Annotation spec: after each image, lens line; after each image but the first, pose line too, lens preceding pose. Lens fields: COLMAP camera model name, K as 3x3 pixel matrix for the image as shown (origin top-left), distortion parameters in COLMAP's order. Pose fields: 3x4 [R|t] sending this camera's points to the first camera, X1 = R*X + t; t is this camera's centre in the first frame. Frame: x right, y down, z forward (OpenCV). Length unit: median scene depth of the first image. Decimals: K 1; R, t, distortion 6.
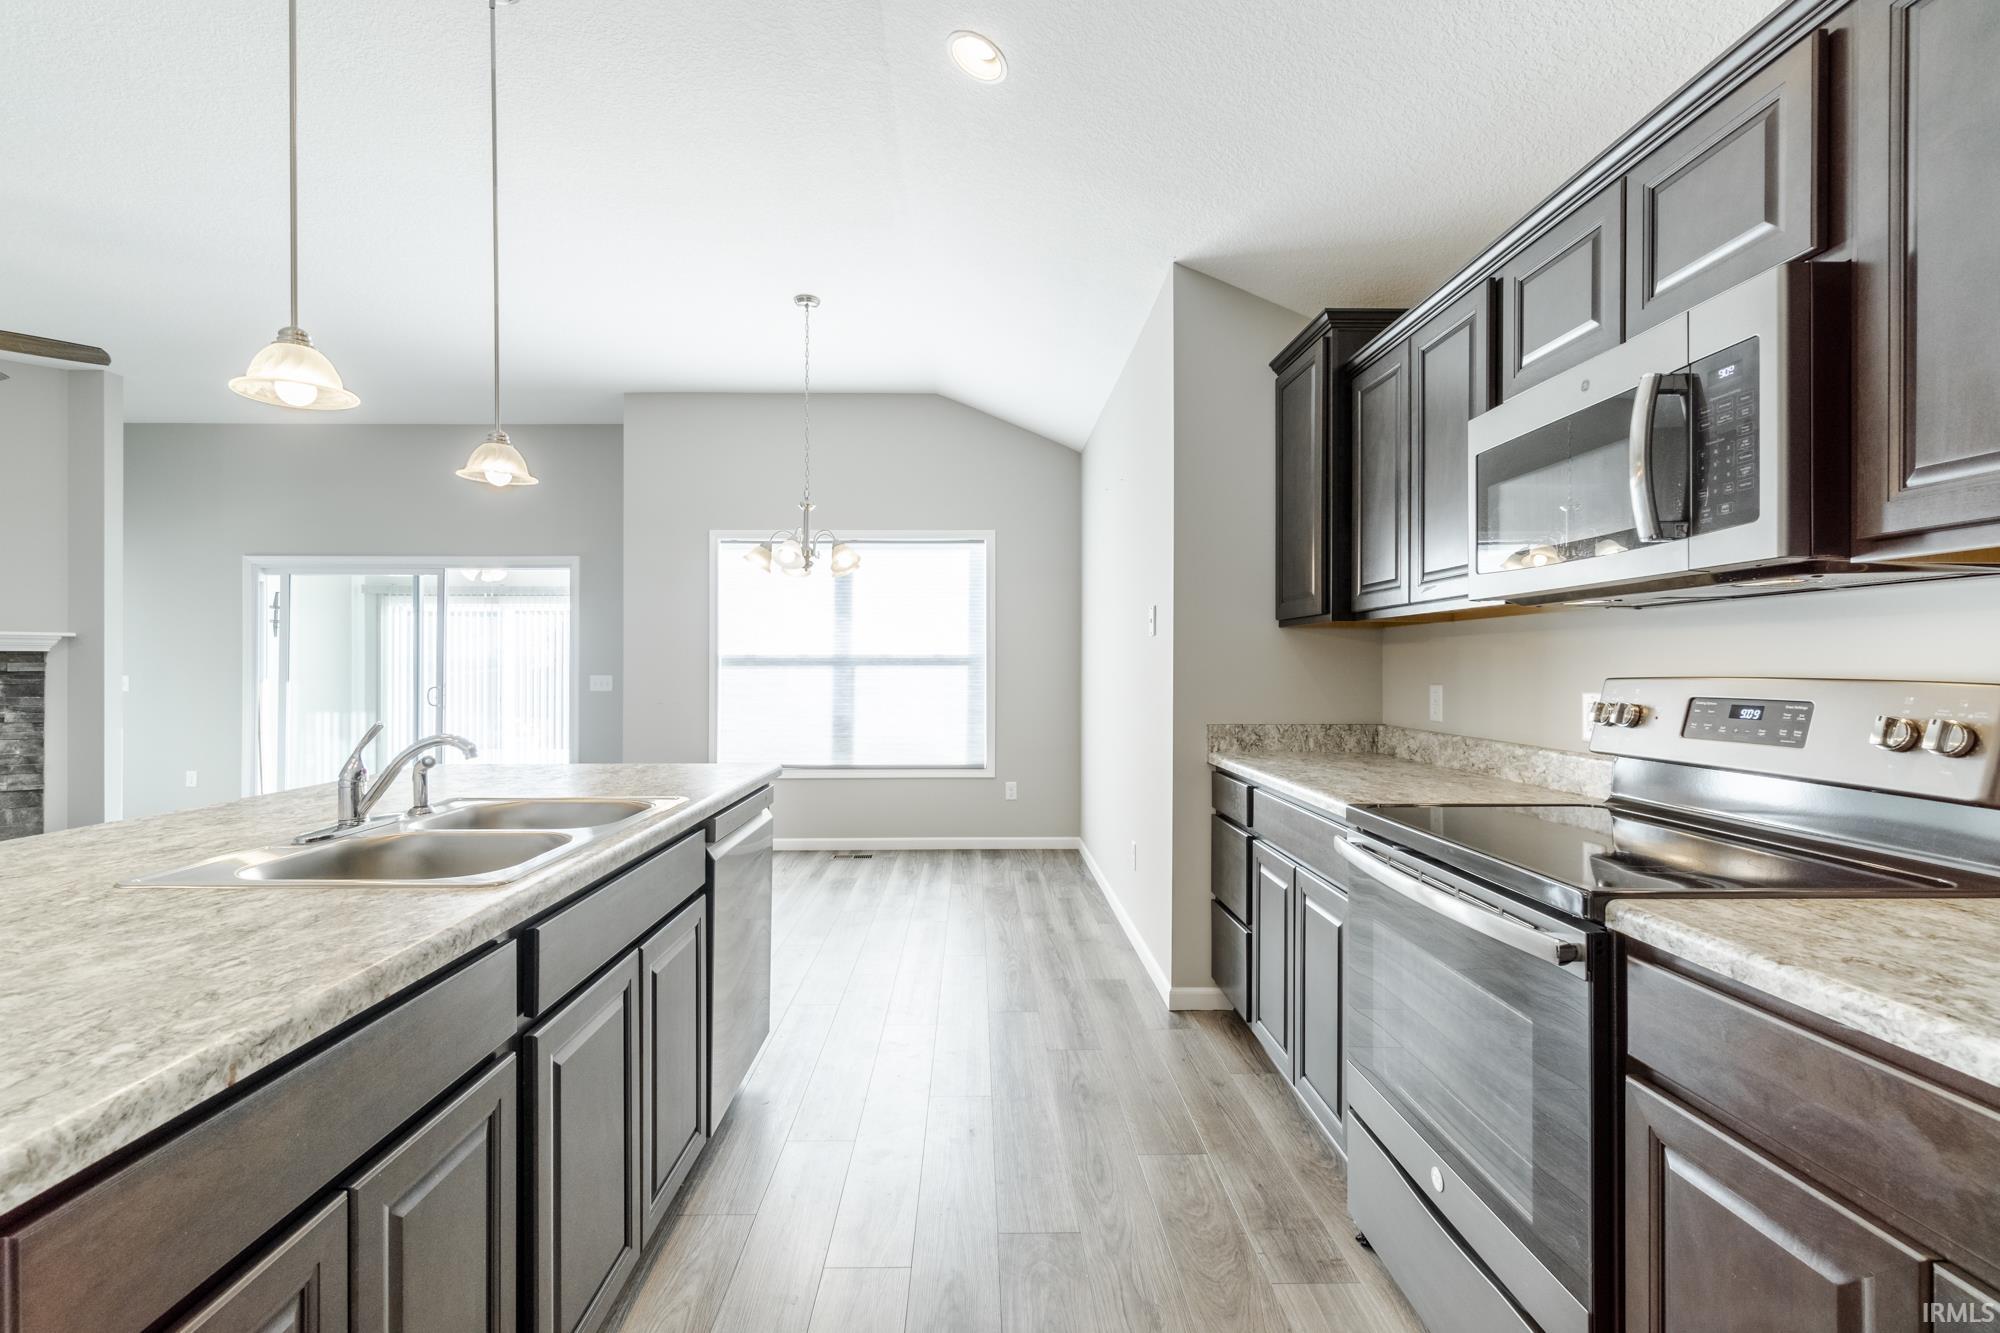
lens RADIAL K [[880.5, 0, 979.1], [0, 880.5, 665.5], [0, 0, 1]] dist [-0.000512, -0.000355]
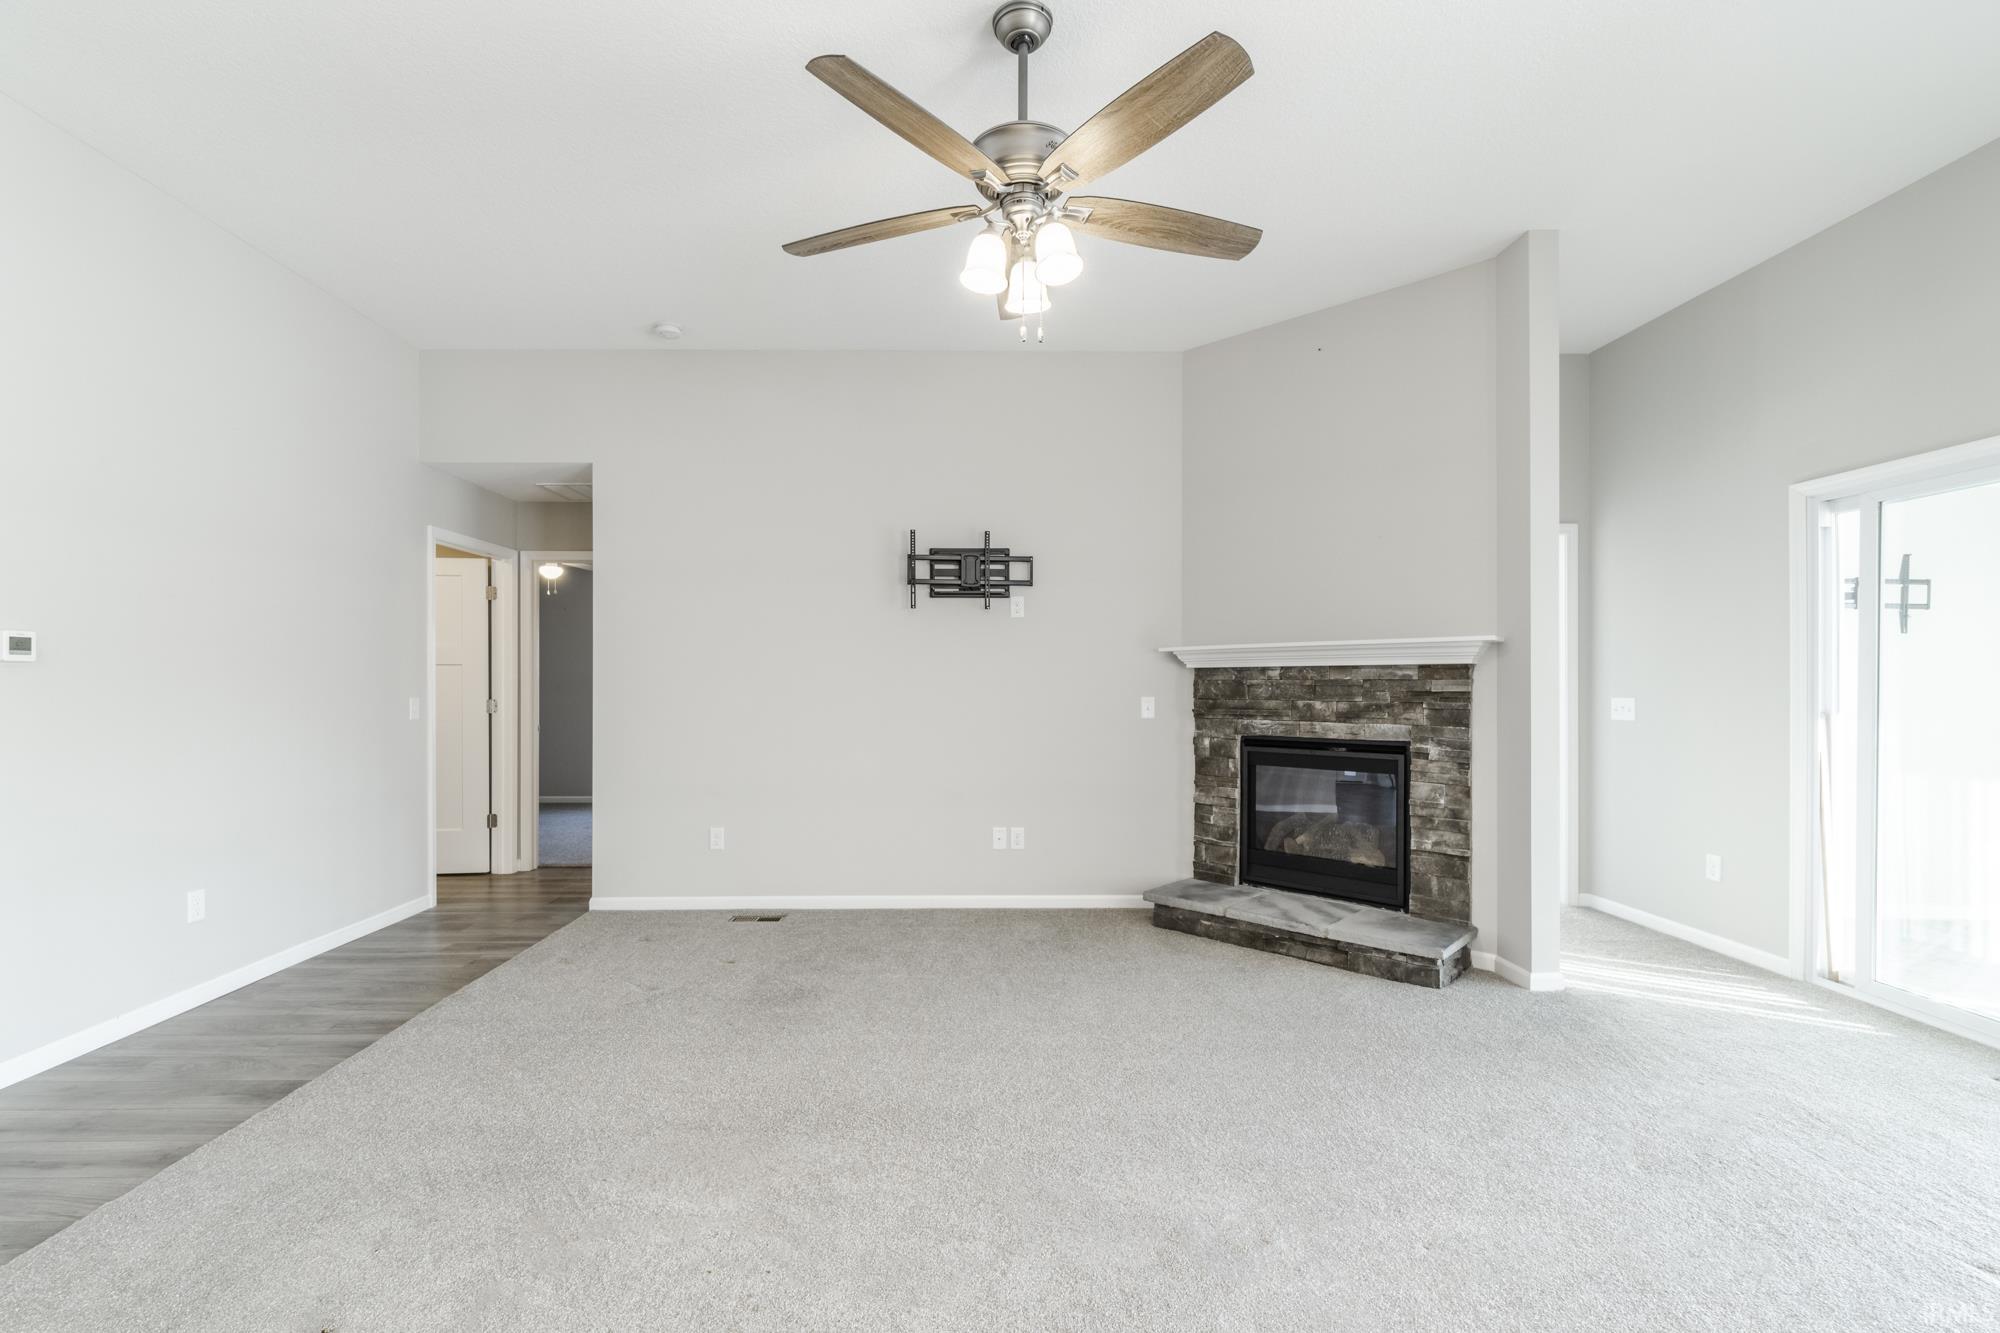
lens RADIAL K [[874.4, 0, 985.8], [0, 874.4, 683.9], [0, 0, 1]] dist [0.001184, -0.000345]
pose [[0.011550, -0.001361, -0.999932, -0.452410], [0.001635, 0.999998, -0.001342, 0.000743], [0.999932, -0.001620, 0.011552, 0.759189]]
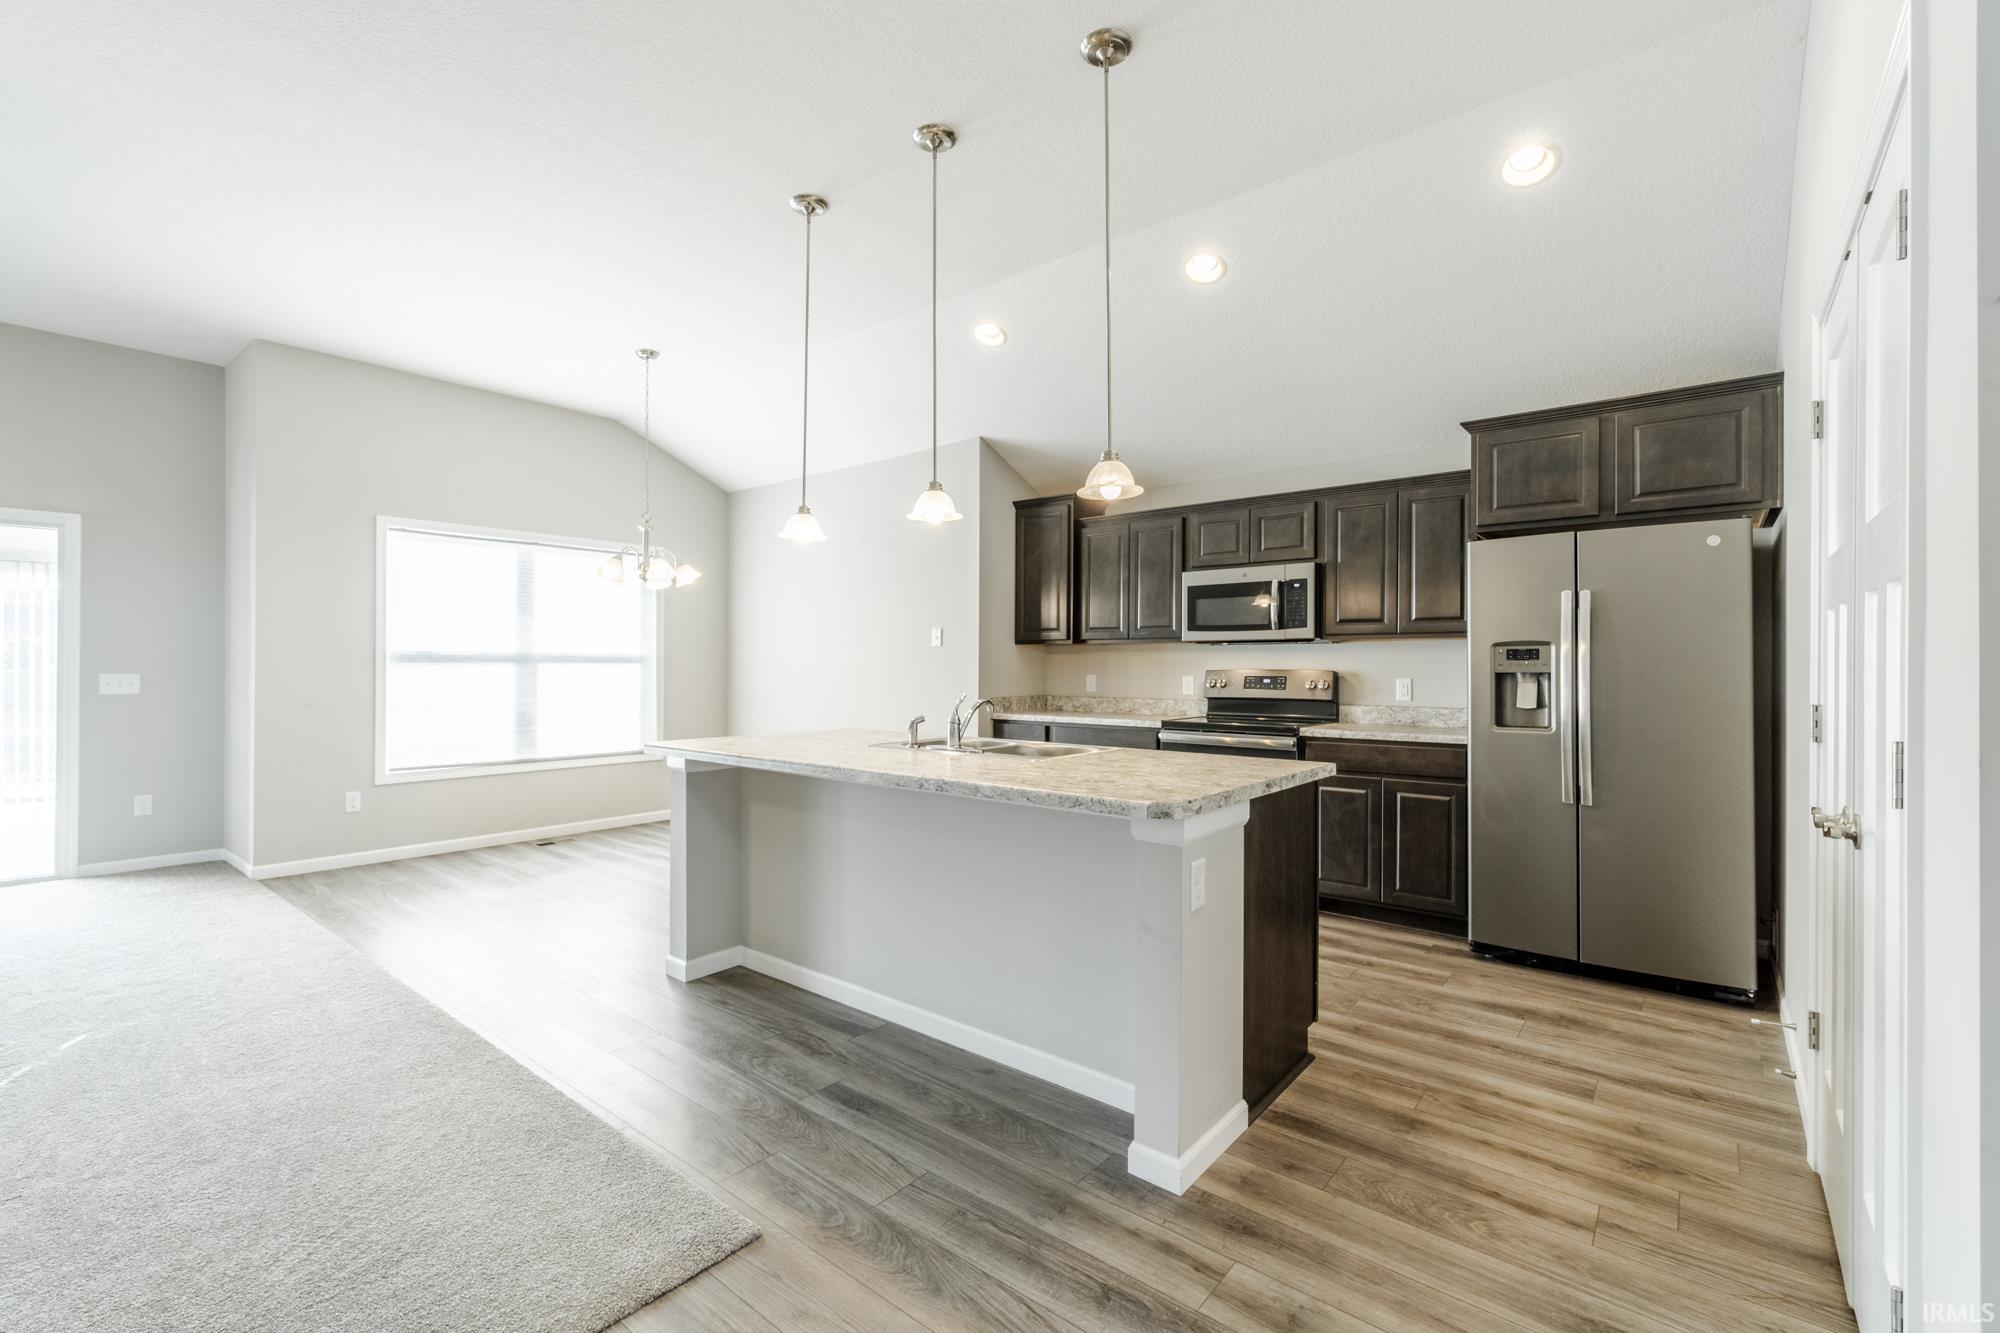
lens RADIAL K [[869.8, 0, 988.1], [0, 869.8, 667.3], [0, 0, 1]] dist [0.001525, 0.000179]
pose [[0.646018, 0.000998, 0.763322, -0.823021], [-0.004185, 0.999989, 0.002235, 0.001051], [-0.763311, -0.004638, 0.646015, -0.106542]]
